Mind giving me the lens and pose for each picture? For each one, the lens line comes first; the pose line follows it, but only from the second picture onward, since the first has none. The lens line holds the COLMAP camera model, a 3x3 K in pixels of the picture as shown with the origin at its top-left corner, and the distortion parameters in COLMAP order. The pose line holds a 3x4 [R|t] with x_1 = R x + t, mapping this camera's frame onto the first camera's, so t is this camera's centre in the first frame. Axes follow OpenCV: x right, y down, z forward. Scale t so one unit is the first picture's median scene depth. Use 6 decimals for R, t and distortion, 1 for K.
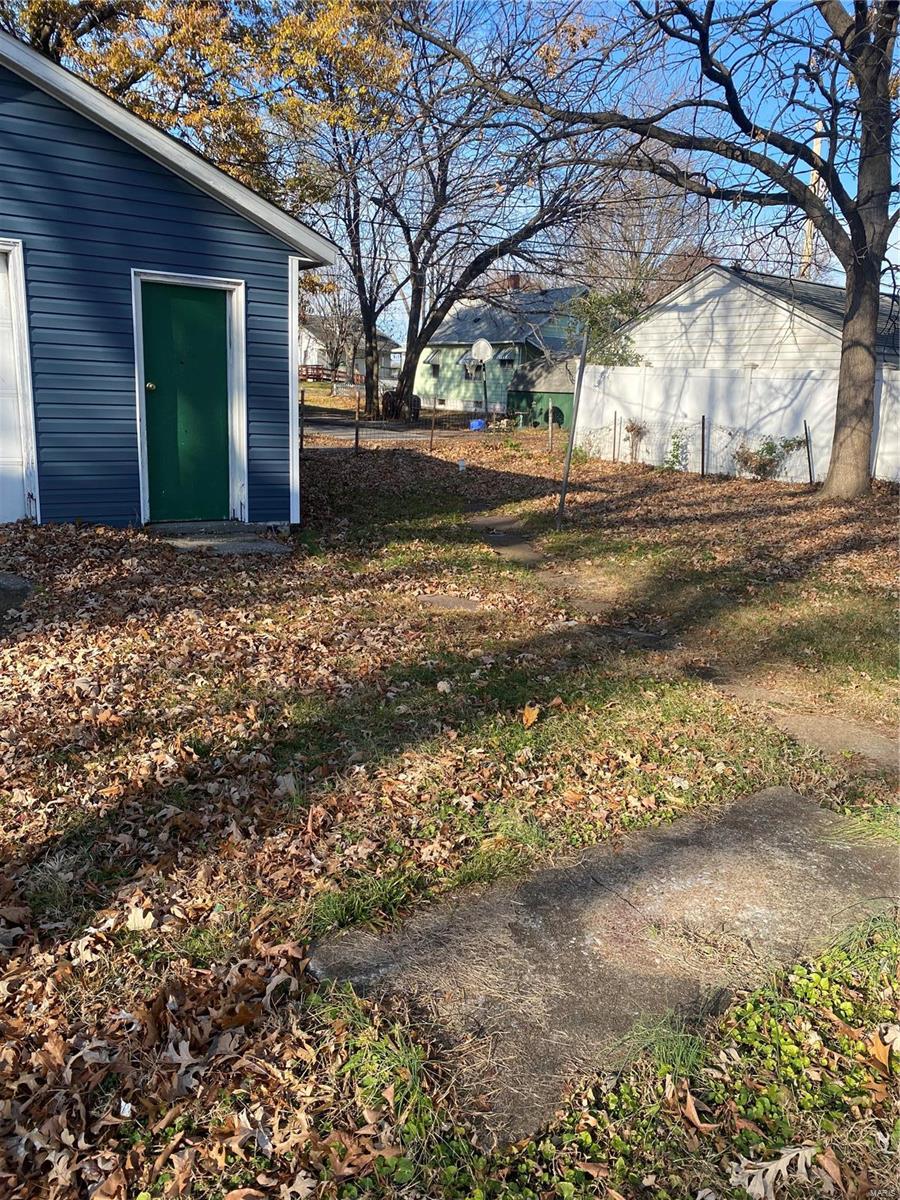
lens RADIAL K [[927.7, 0, 452.6], [0, 927.7, 571.9], [0, 0, 1]] dist [0.089658, -0.144121]
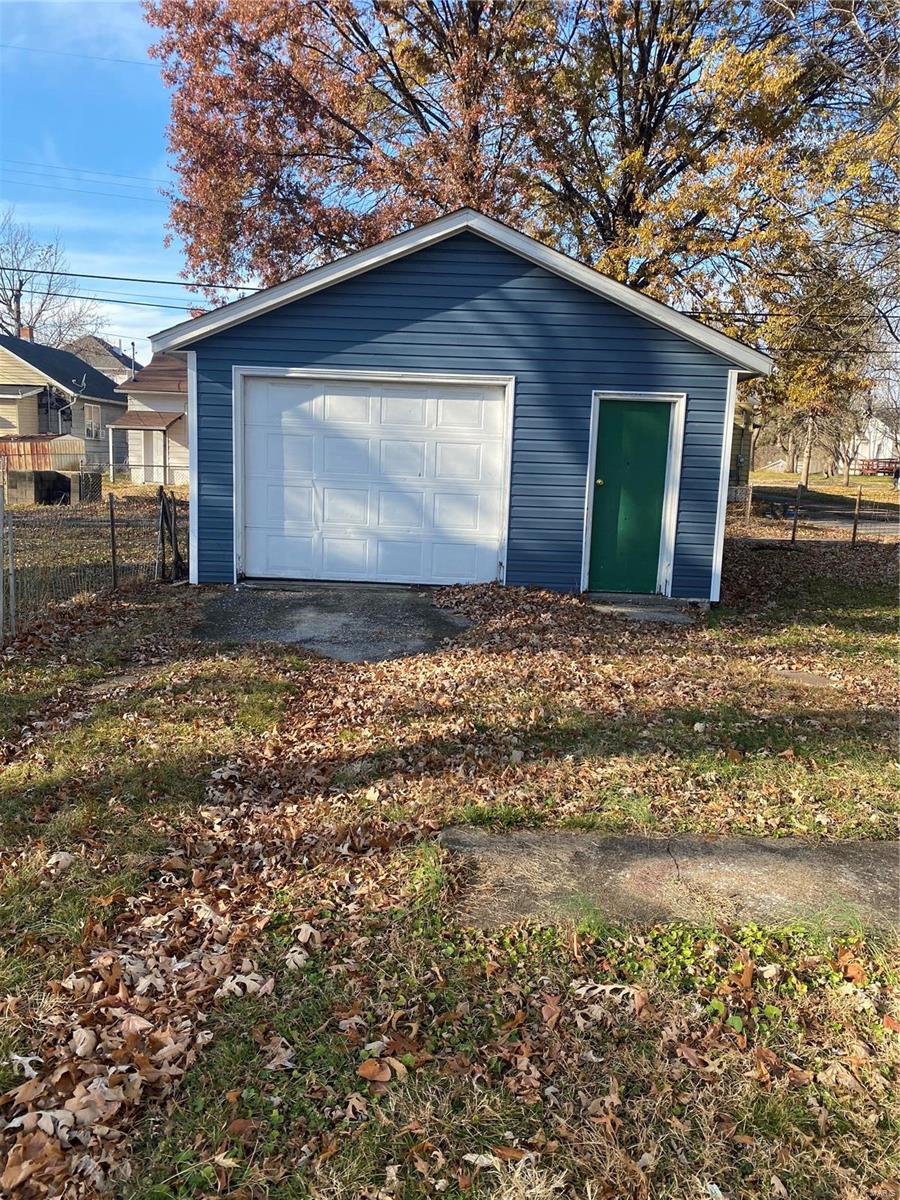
lens RADIAL K [[927.7, 0, 452.6], [0, 927.7, 571.9], [0, 0, 1]] dist [0.089658, -0.144121]
pose [[0.820314, 0.055154, -0.569248, 0.352101], [-0.111701, 0.991621, -0.064890, 0.033841], [0.560899, 0.116815, 0.819601, -0.165586]]
